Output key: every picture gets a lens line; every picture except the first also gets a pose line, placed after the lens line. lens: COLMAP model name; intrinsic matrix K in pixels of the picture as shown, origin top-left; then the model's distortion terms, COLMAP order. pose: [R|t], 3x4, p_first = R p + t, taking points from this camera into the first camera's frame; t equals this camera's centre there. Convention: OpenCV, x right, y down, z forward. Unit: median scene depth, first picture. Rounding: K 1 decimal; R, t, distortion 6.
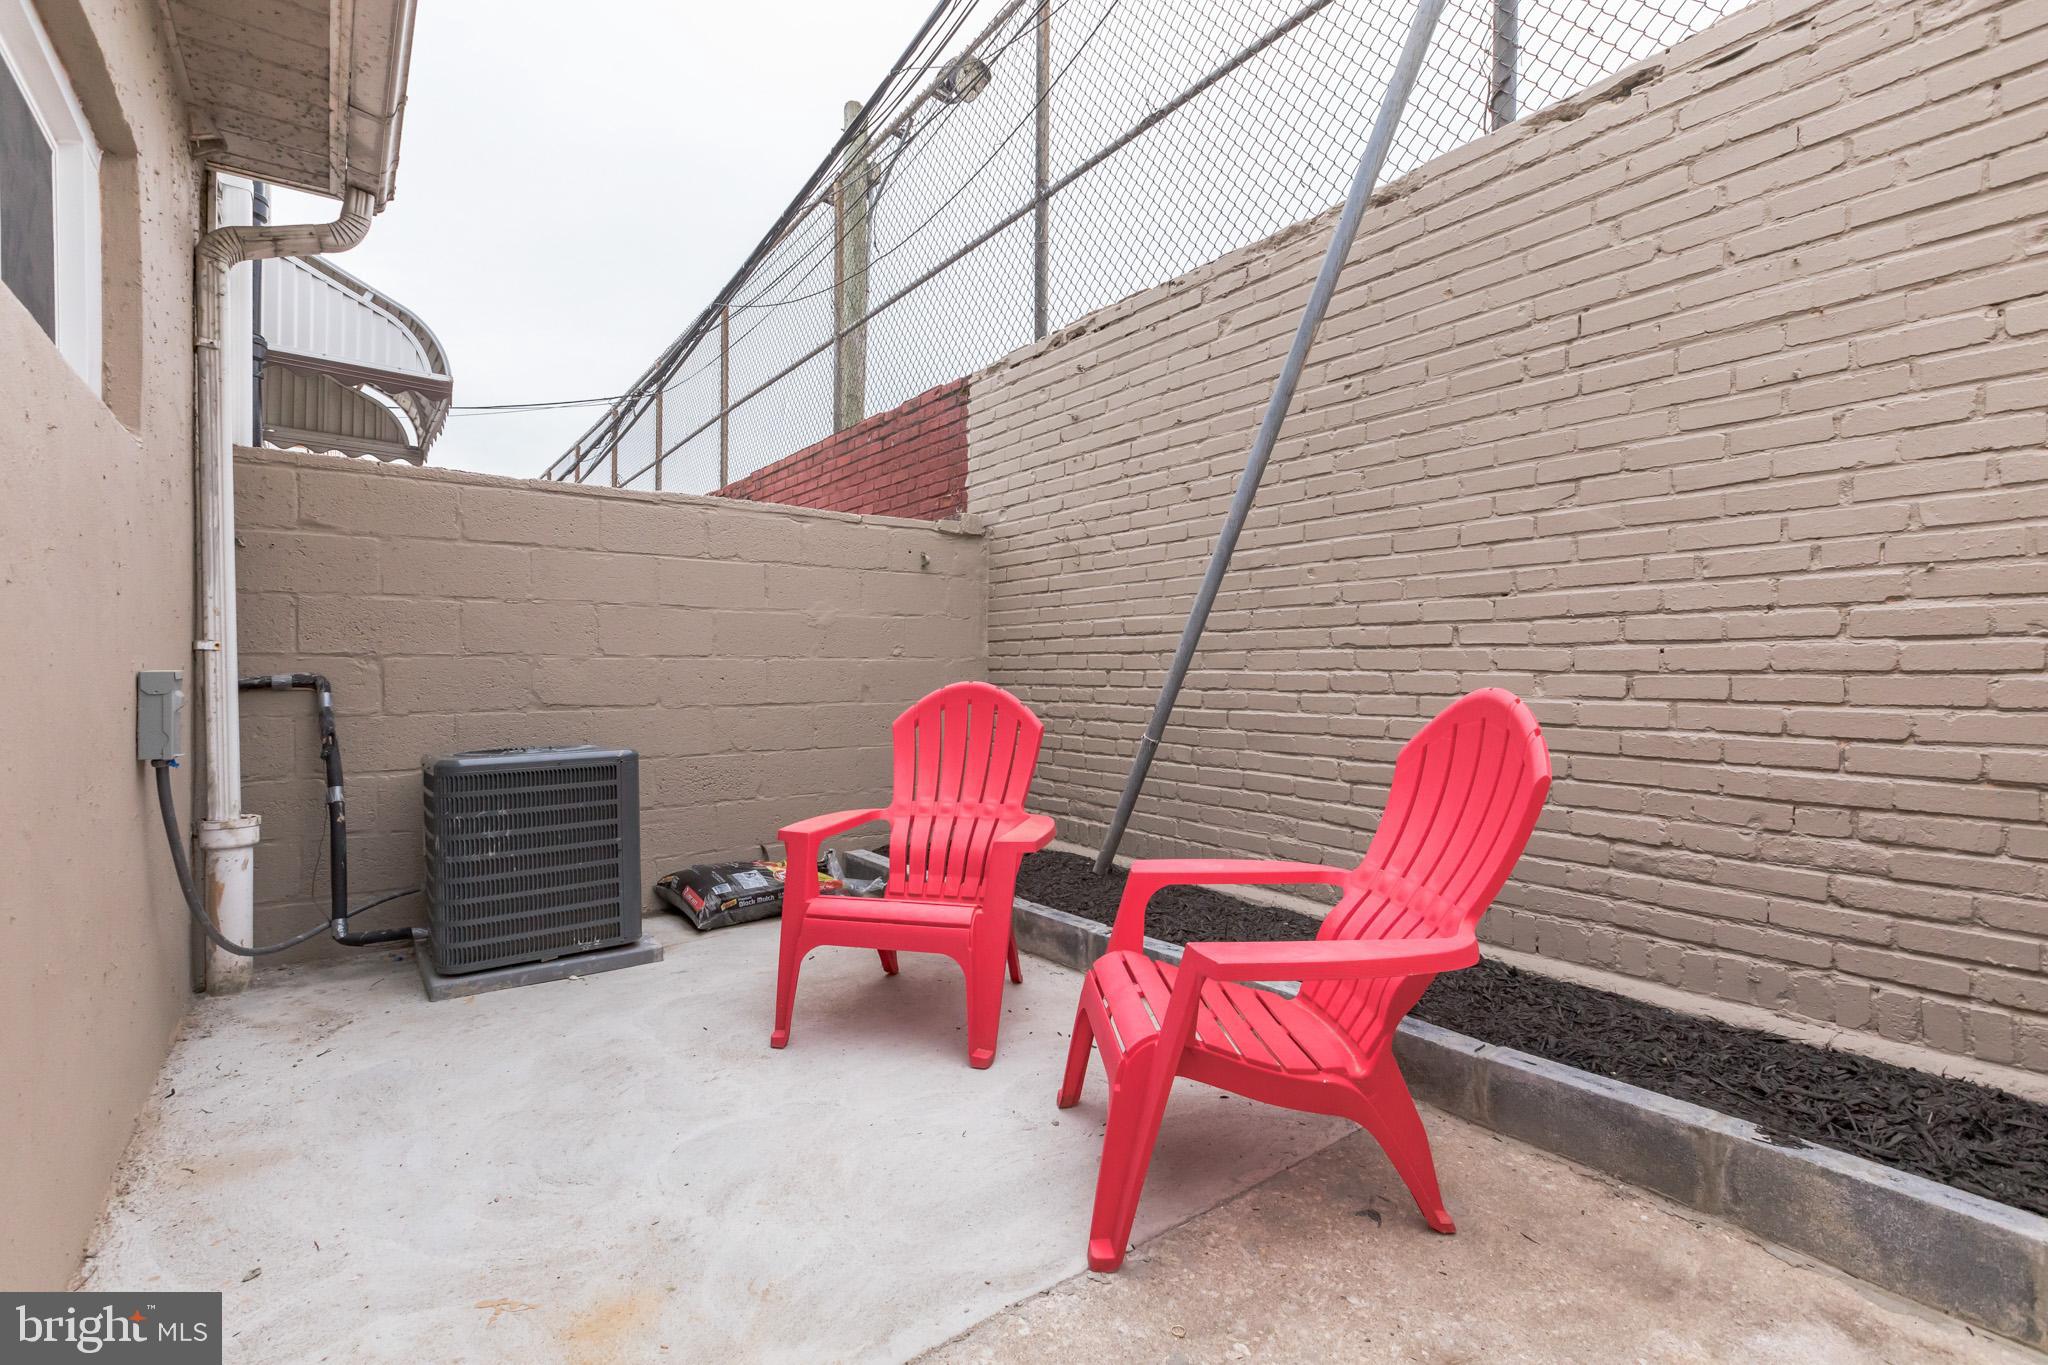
lens RADIAL K [[924.6, 0, 1024.0], [0, 924.6, 682.5], [0, 0, 1]] dist [0.013592, -0.000594]
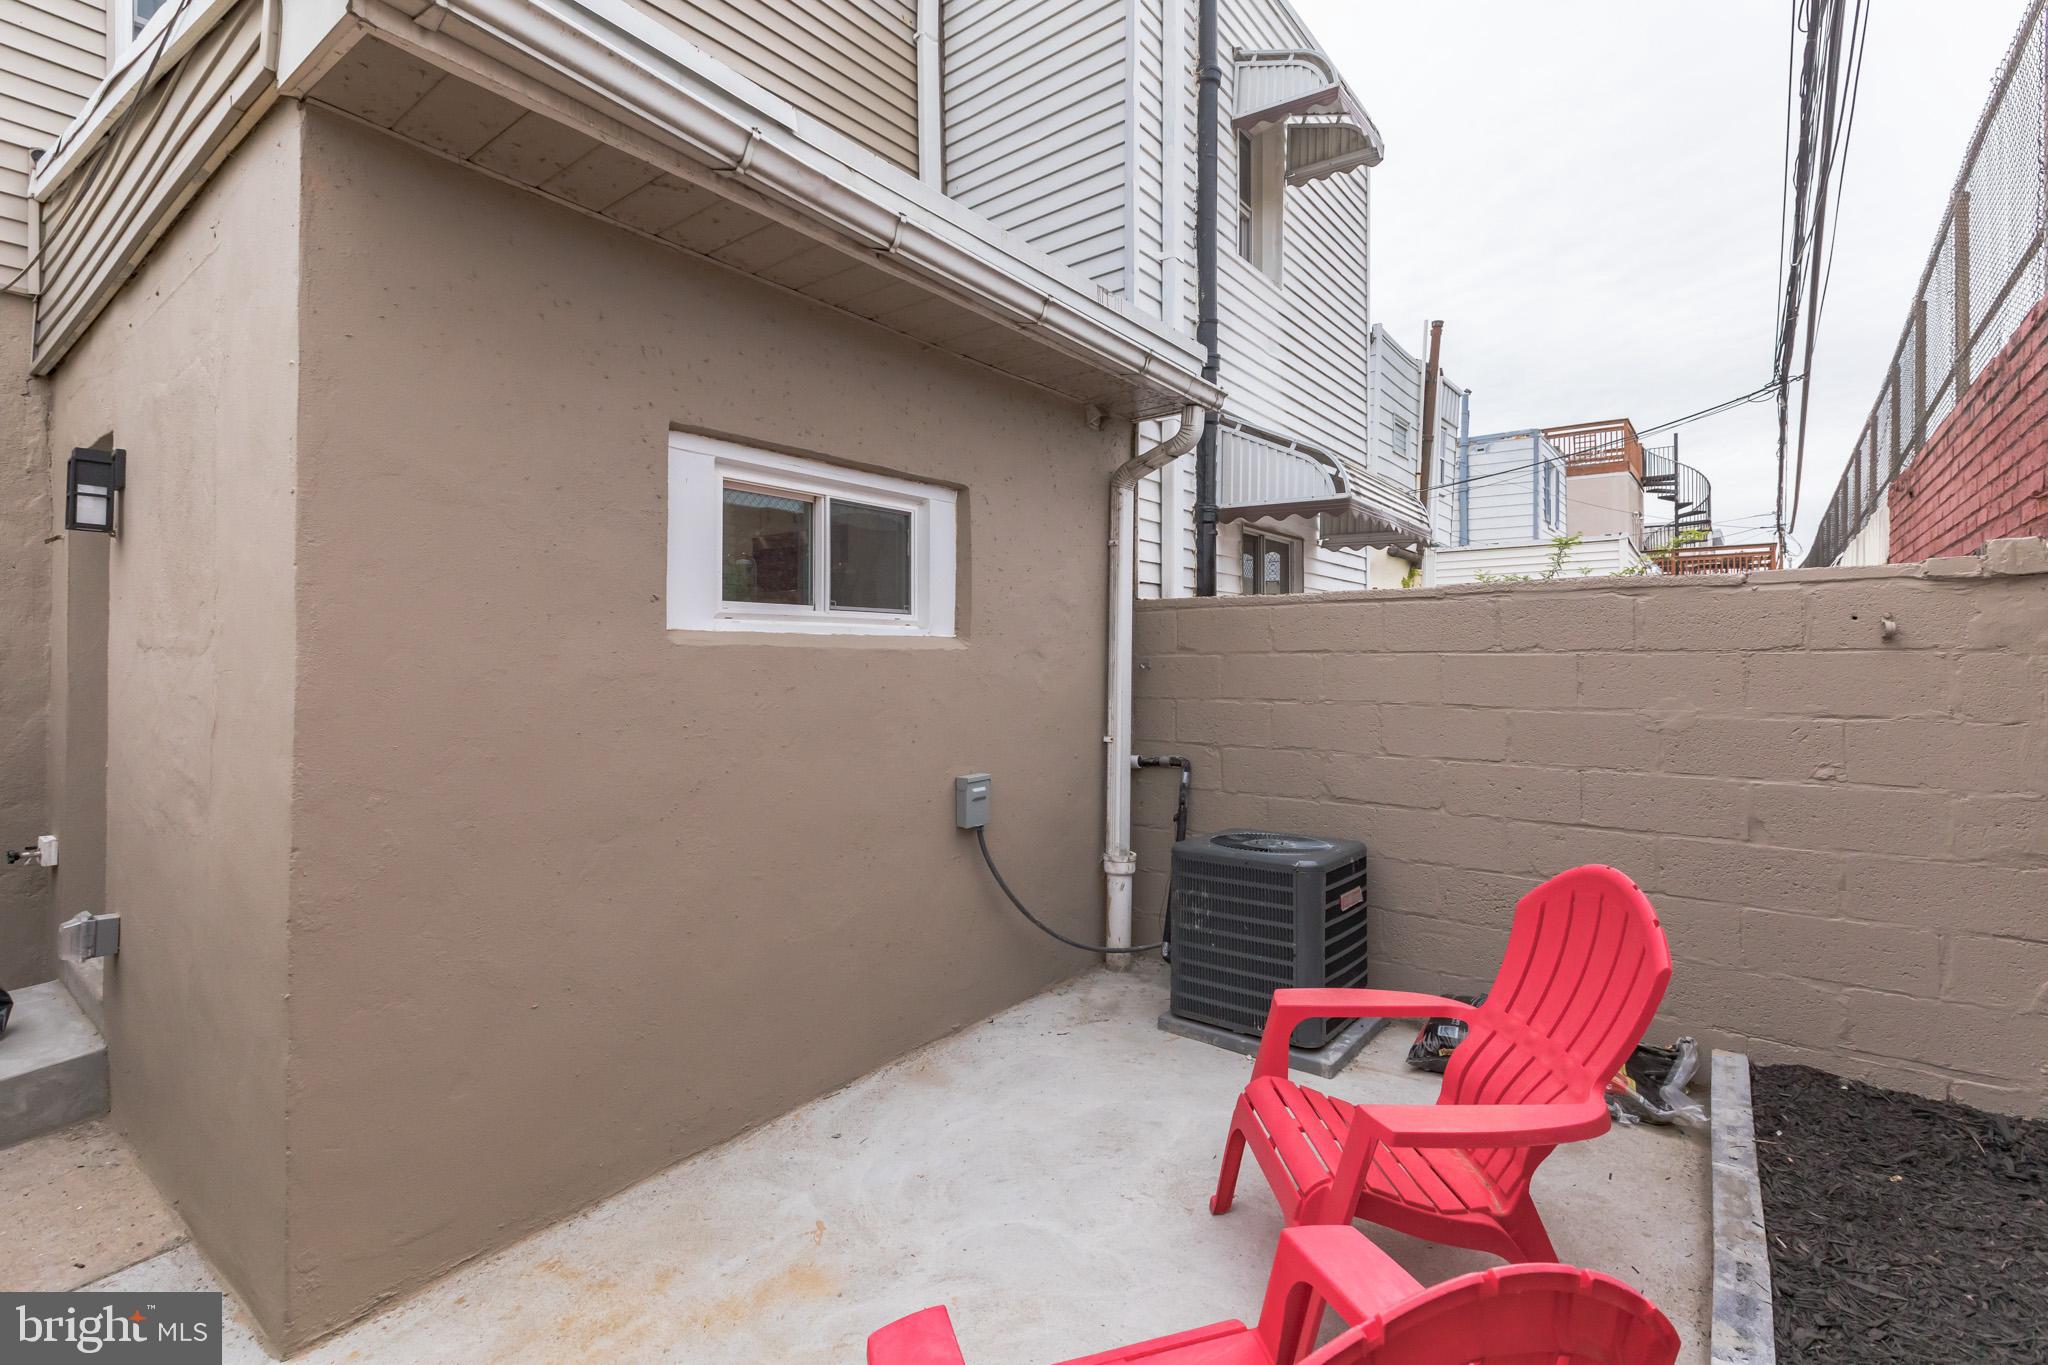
lens RADIAL K [[919.9, 0, 1026.7], [0, 919.9, 647.4], [0, 0, 1]] dist [0.001050, -0.000275]
pose [[0.260640, -0.009563, -0.965389, 0.525385], [-0.018110, 0.999727, -0.014793, -0.156574], [0.965266, 0.021339, 0.260395, 0.445073]]
